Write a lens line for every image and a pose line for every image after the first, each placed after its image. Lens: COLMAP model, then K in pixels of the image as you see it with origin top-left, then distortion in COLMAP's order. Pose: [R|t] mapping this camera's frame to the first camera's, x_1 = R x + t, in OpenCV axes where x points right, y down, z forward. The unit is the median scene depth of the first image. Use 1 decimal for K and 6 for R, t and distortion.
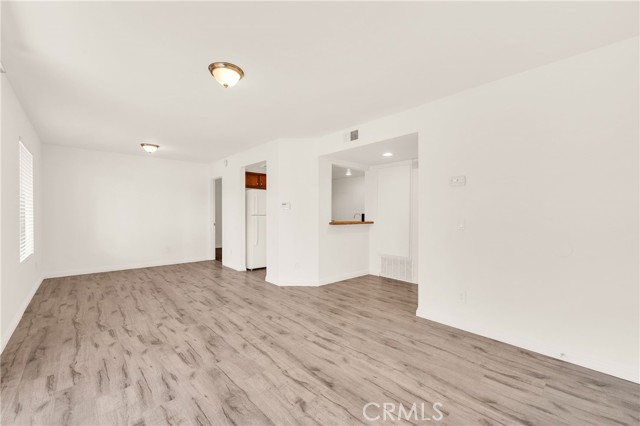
lens RADIAL K [[264.2, 0, 320.0], [0, 264.2, 213.0], [0, 0, 1]] dist [-0.001346, 0.000192]
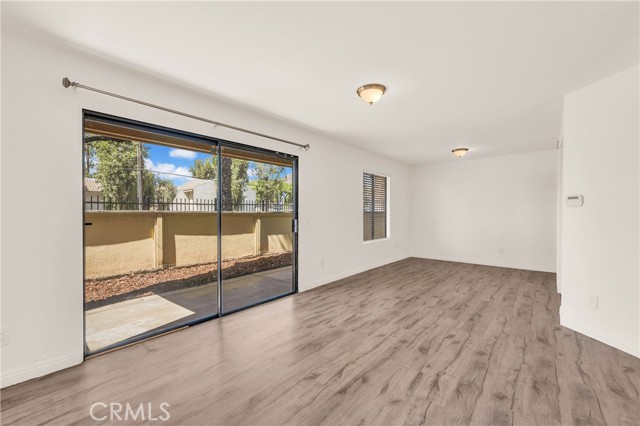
lens RADIAL K [[265.8, 0, 321.0], [0, 265.8, 214.2], [0, 0, 1]] dist [-0.000492, -0.000258]
pose [[0.125844, 0.003565, -0.992044, 0.619521], [0.002055, 0.999990, 0.003854, 0.002450], [0.992048, -0.002524, 0.125836, 0.508100]]
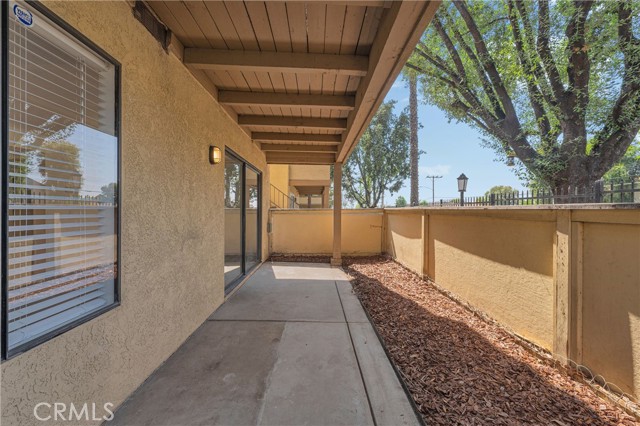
lens RADIAL K [[265.8, 0, 321.0], [0, 265.8, 214.2], [0, 0, 1]] dist [-0.000492, -0.000258]
pose [[-0.755218, -0.015188, 0.655298, -1.874518], [-0.012877, 0.999882, 0.008334, 0.016475], [-0.655348, -0.002144, -0.755324, 1.134425]]
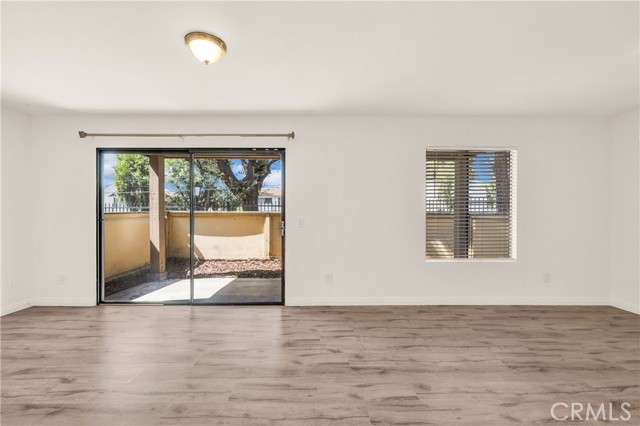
lens RADIAL K [[265.8, 0, 321.0], [0, 265.8, 214.2], [0, 0, 1]] dist [-0.000492, -0.000258]
pose [[-0.665726, 0.000970, -0.746195, 0.030030], [-0.000758, 0.999998, 0.001976, 0.001015], [0.746196, 0.001881, -0.665724, 1.468479]]
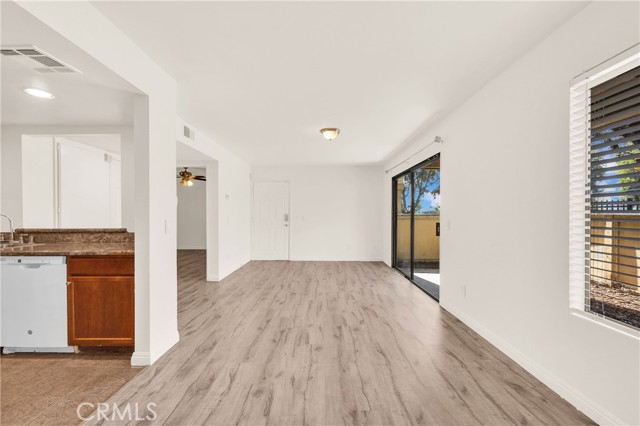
lens RADIAL K [[265.8, 0, 321.0], [0, 265.8, 214.2], [0, 0, 1]] dist [-0.000492, -0.000258]
pose [[-0.738727, -0.003628, 0.673995, -1.159252], [-0.005232, 0.999986, -0.000352, -0.000259], [-0.673984, -0.003786, -0.738736, 1.830753]]
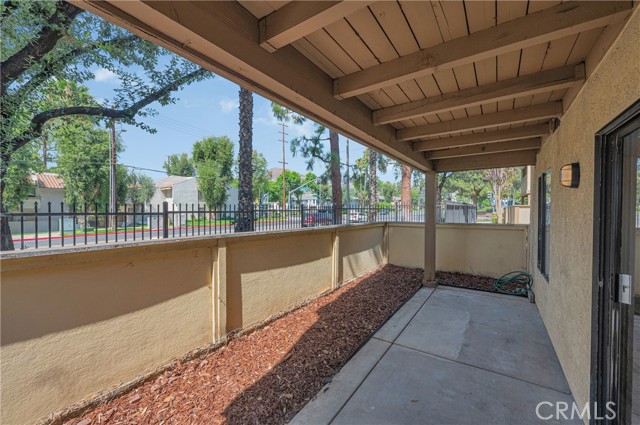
lens RADIAL K [[256.5, 0, 320.0], [0, 256.5, 212.5], [0, 0, 1]] dist [-0.000055, 0.000002]
pose [[0.227036, 0.005723, -0.973870, -0.333051], [-0.000133, 0.999983, 0.005846, -0.103316], [0.973886, -0.001198, 0.227033, -0.230442]]
